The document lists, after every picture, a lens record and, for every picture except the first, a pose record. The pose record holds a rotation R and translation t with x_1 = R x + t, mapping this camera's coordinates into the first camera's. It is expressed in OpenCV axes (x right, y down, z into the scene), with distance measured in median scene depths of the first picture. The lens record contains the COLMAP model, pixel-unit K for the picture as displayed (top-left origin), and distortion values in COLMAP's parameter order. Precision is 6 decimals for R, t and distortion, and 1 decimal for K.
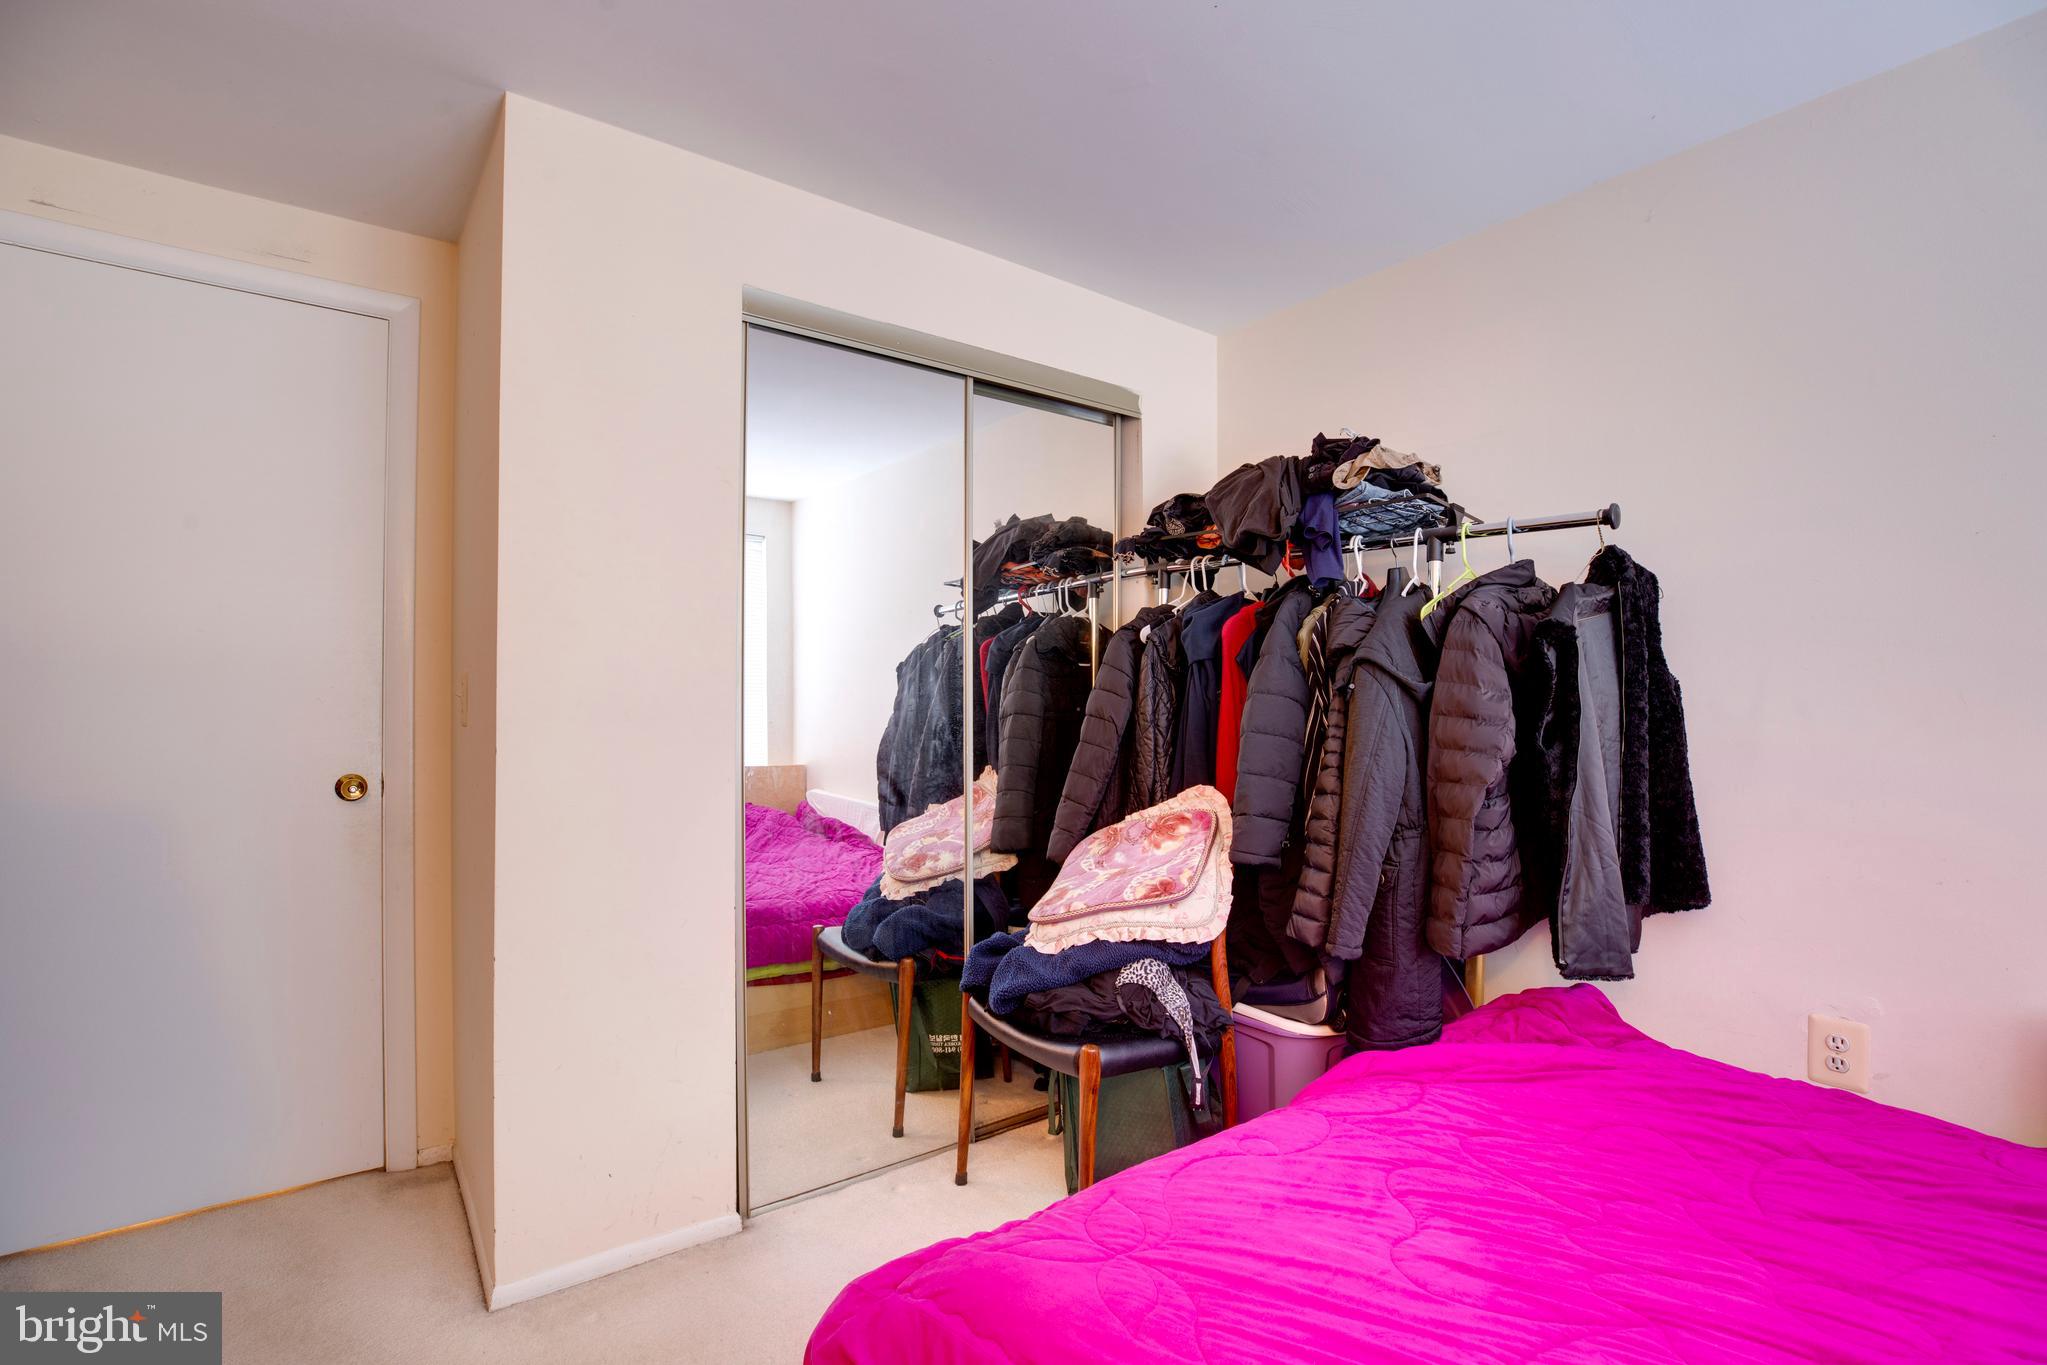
lens RADIAL K [[954.0, 0, 1030.1], [0, 954.0, 697.1], [0, 0, 1]] dist [-0.047554, 0.013175]
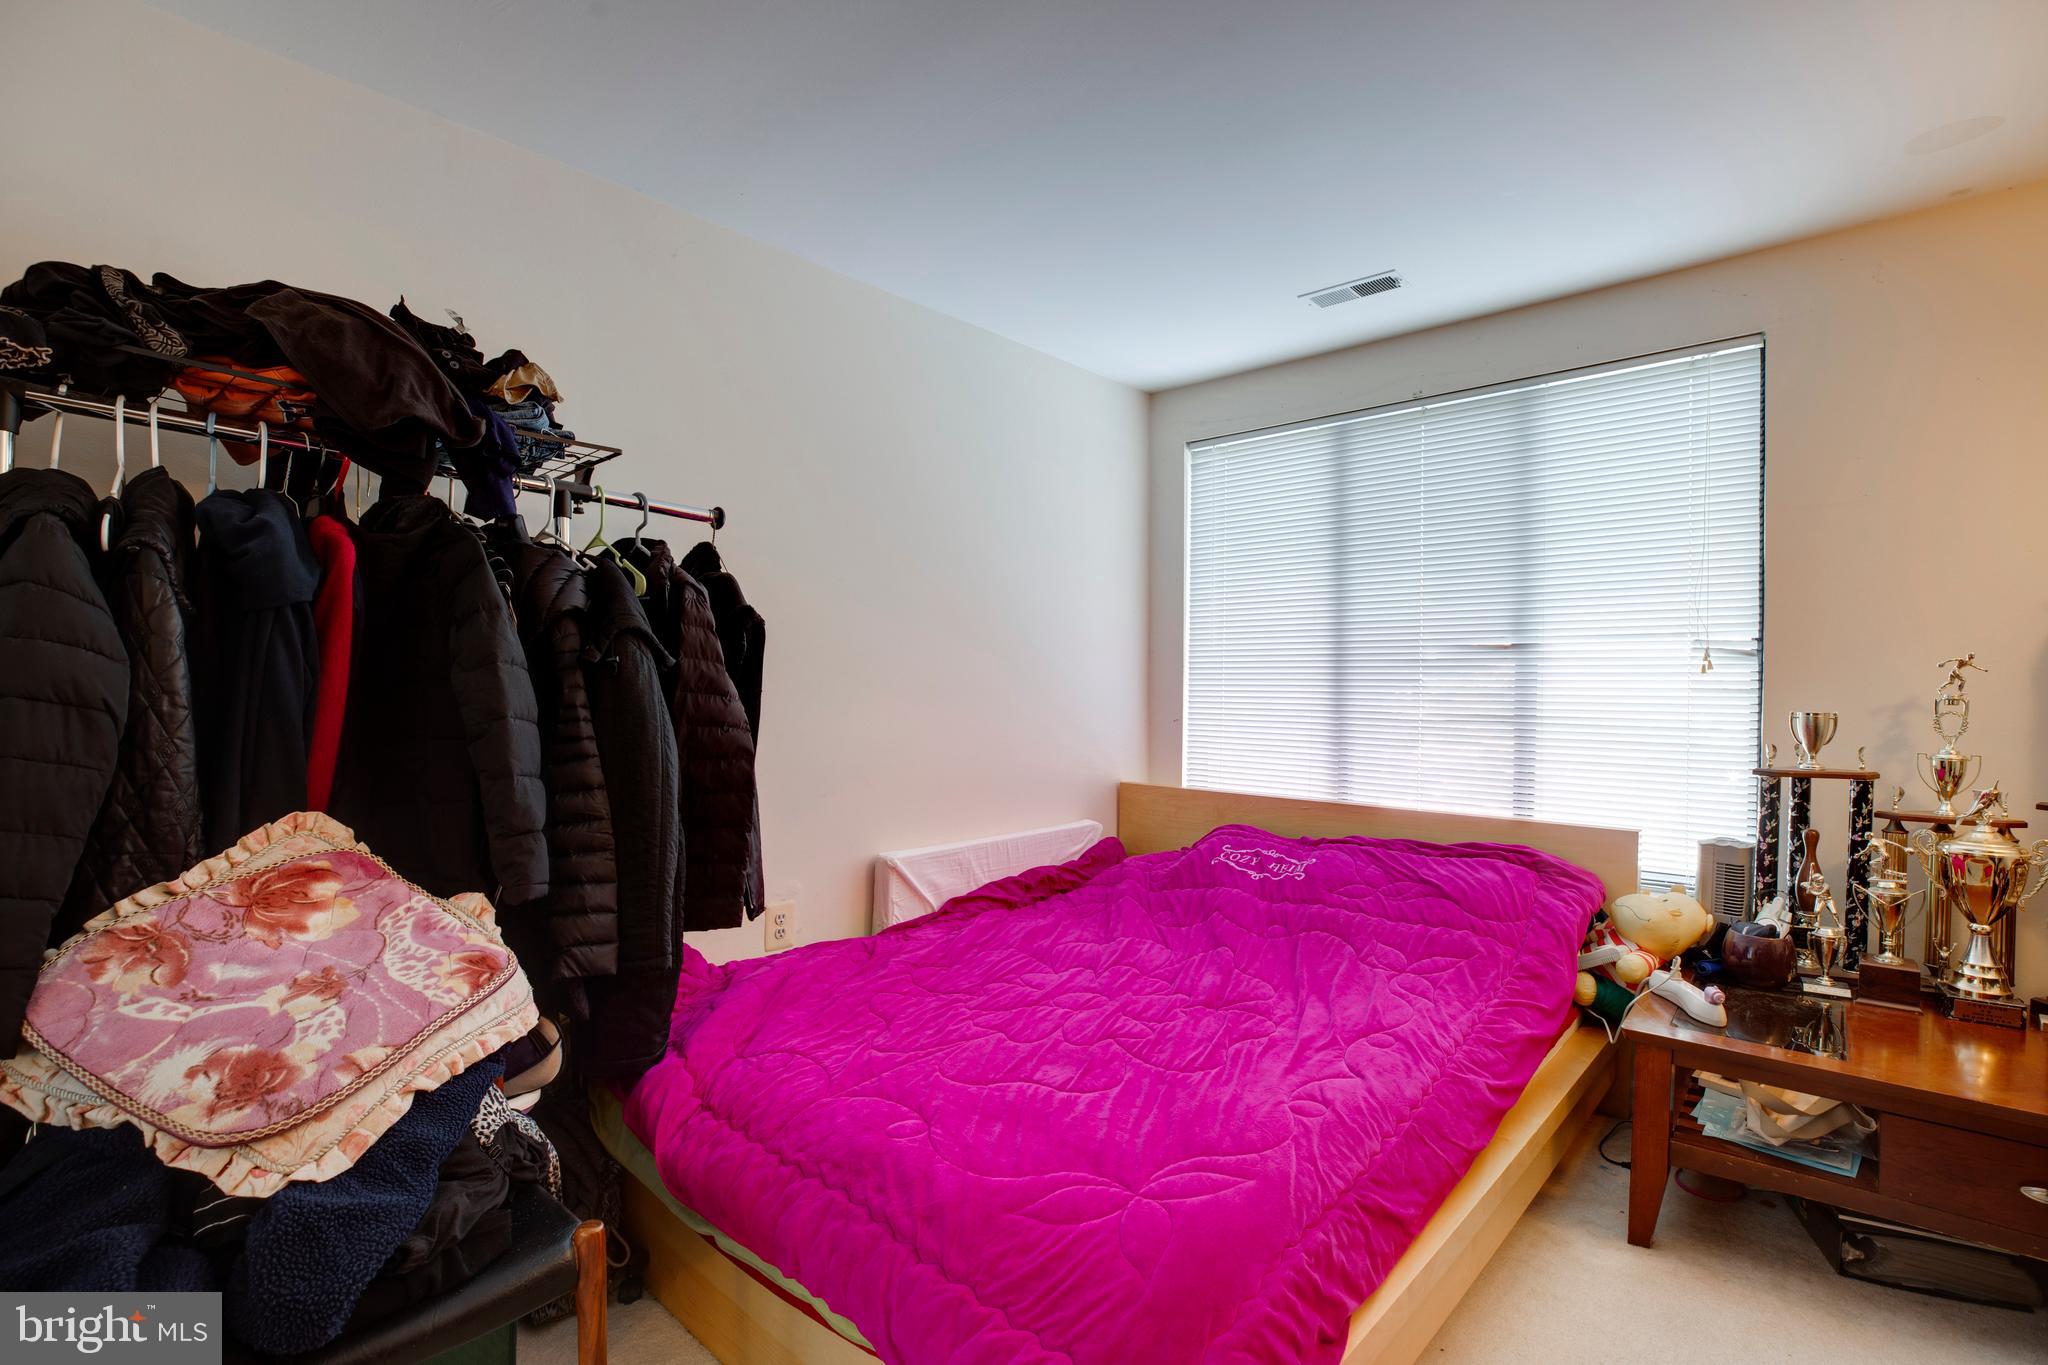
lens RADIAL K [[954.5, 0, 1030.6], [0, 954.5, 697.1], [0, 0, 1]] dist [-0.047554, 0.013175]
pose [[-0.177912, -0.011551, 0.983979, -0.536645], [-0.016176, 0.999830, 0.008812, 0.009065], [-0.983914, -0.014349, -0.178068, 0.748872]]
